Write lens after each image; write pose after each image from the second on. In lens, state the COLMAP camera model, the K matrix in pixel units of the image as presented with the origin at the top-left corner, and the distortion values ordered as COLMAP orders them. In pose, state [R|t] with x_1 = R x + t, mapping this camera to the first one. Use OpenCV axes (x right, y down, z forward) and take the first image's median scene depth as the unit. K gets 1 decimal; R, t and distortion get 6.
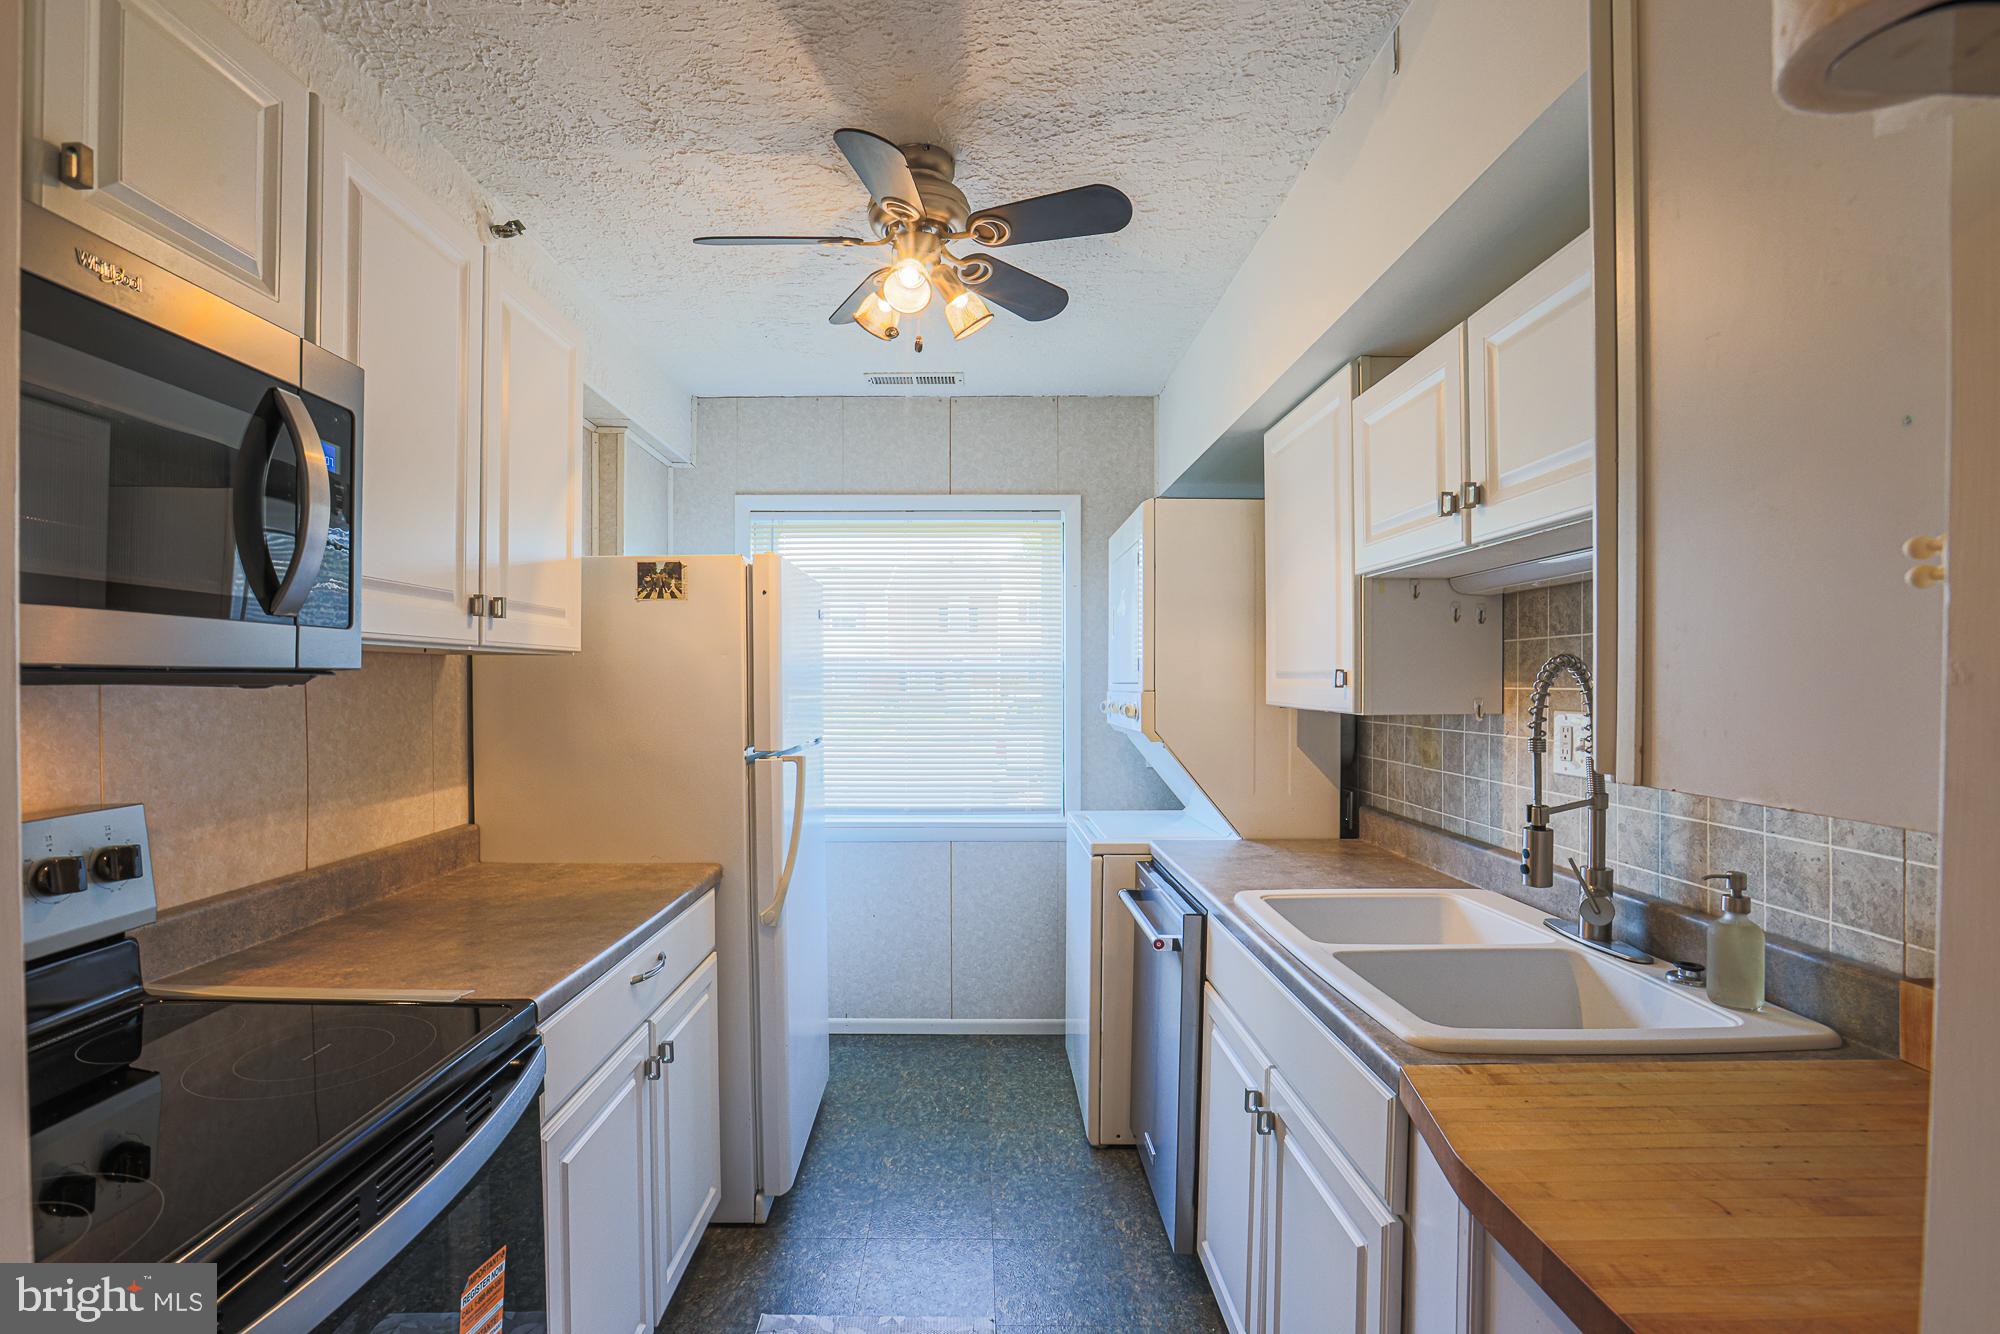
lens RADIAL K [[934.9, 0, 1000.0], [0, 934.9, 667.0], [0, 0, 1]] dist [-0.061839, 0.028532]
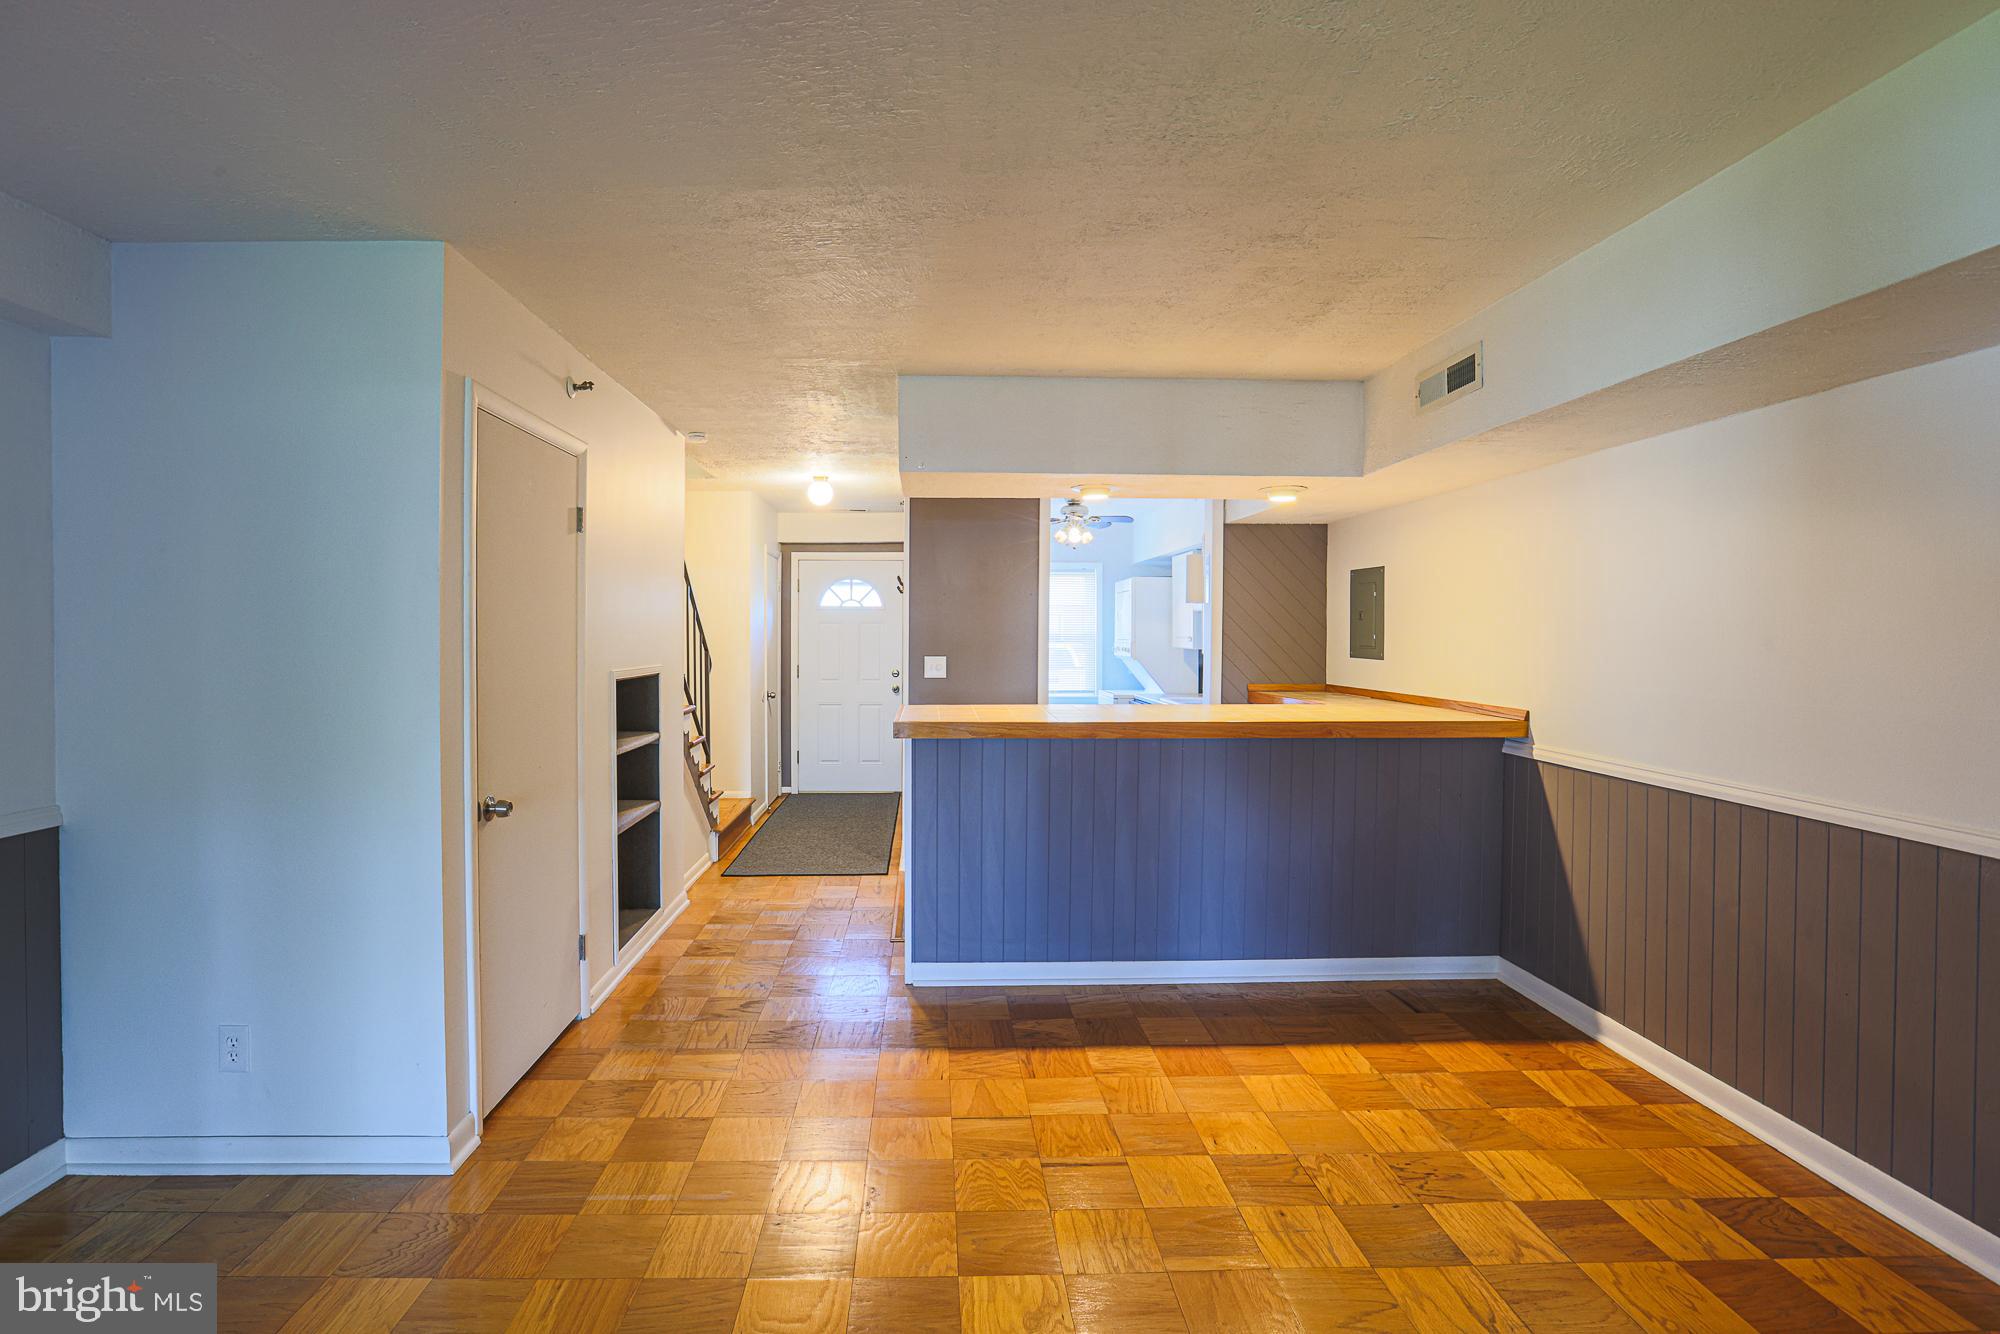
lens RADIAL K [[940.5, 0, 952.9], [0, 940.5, 640.8], [0, 0, 1]] dist [-0.063989, 0.024651]
pose [[0.999918, 0.003936, 0.012158, -0.596348], [-0.004214, 0.999728, 0.022955, -0.062441], [-0.012065, -0.023004, 0.999663, -2.657446]]
